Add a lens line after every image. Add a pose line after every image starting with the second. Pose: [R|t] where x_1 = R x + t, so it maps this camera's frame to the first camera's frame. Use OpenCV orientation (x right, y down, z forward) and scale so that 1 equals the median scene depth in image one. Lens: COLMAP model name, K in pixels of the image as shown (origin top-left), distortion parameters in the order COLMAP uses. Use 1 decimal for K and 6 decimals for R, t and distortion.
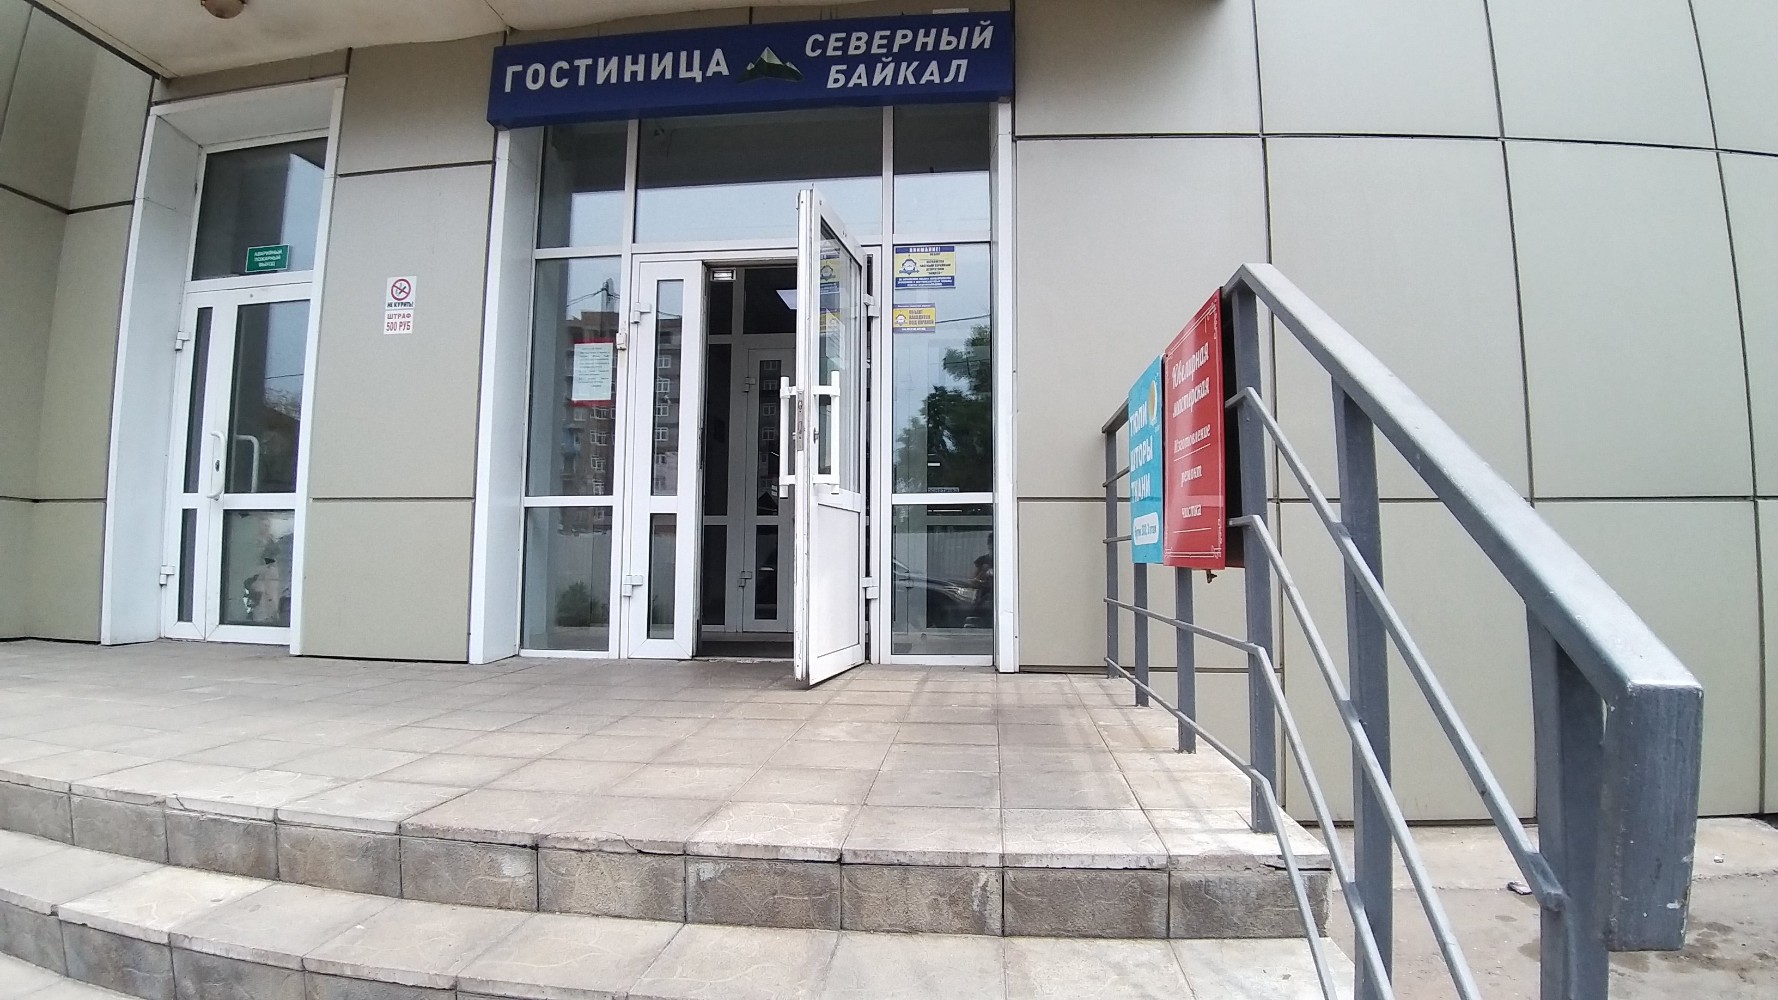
lens RADIAL K [[948.4, 0, 886.6], [0, 948.4, 495.4], [0, 0, 1]] dist [-0.079237, -0.001372]
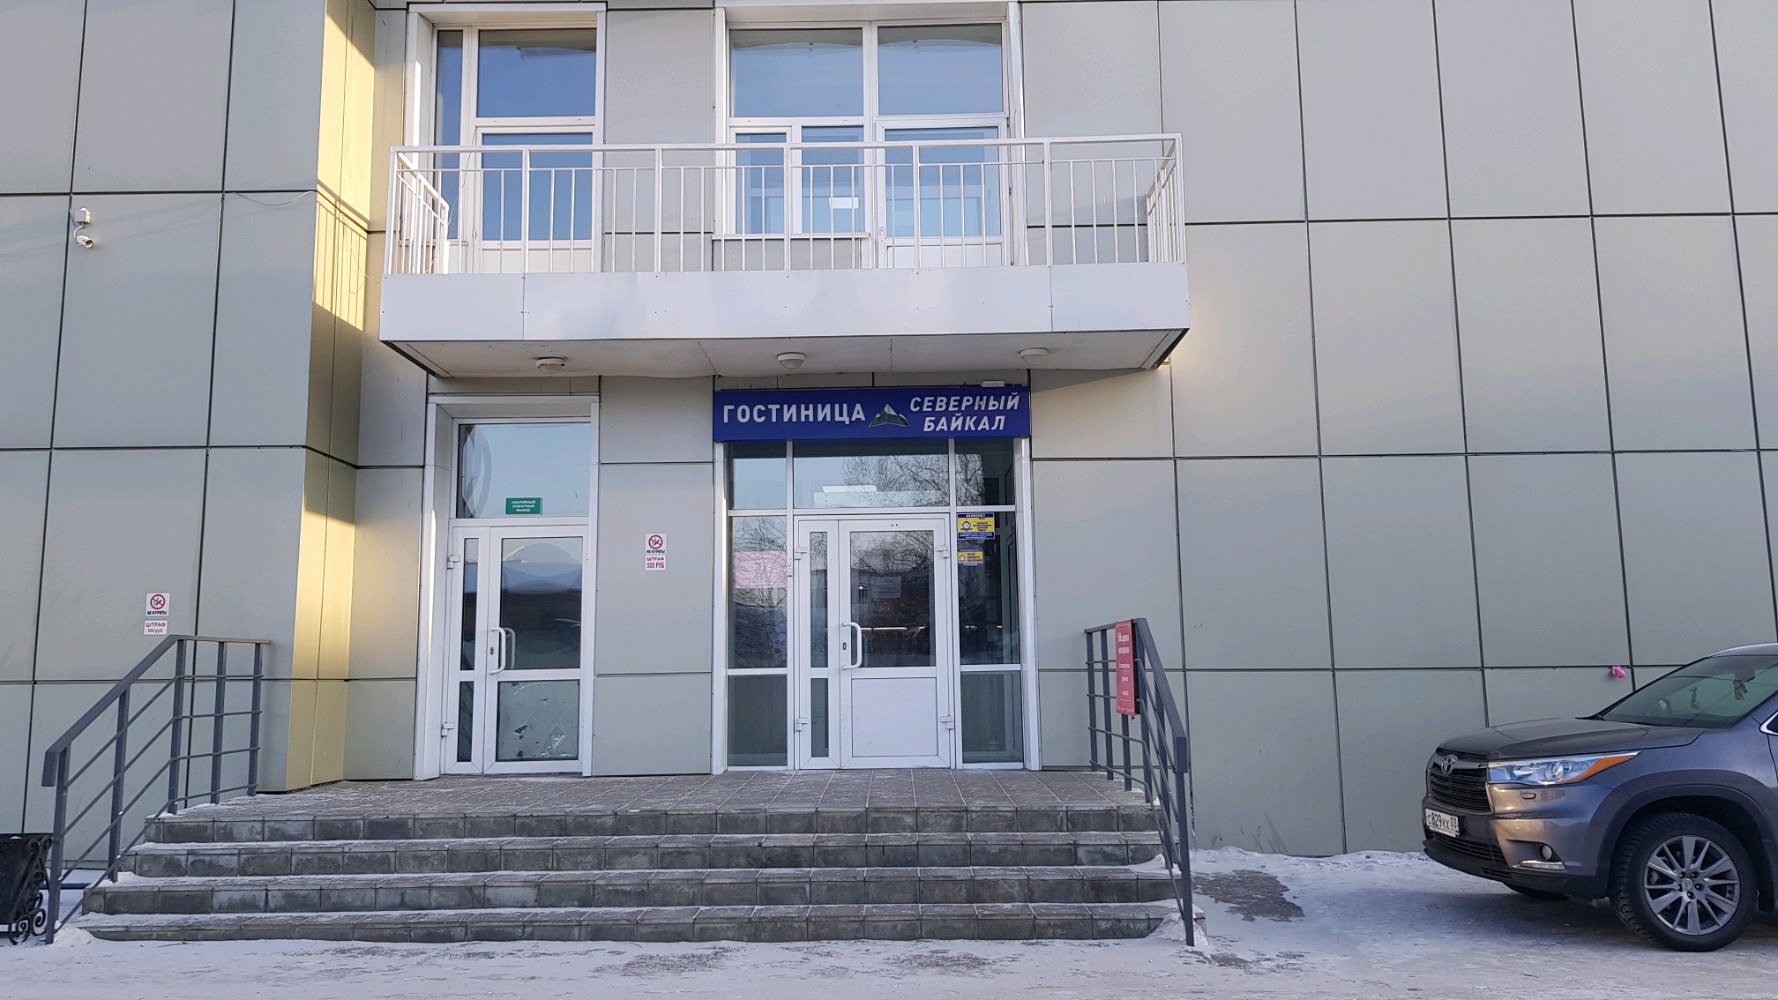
lens RADIAL K [[1373.8, 0, 877.1], [0, 1373.8, 482.9], [0, 0, 1]] dist [0.133346, -0.000843]
pose [[0.996431, -0.004174, 0.084310, -0.359216], [0.010639, 0.997022, -0.076376, -0.144102], [-0.083740, 0.077001, 0.993508, -1.490041]]
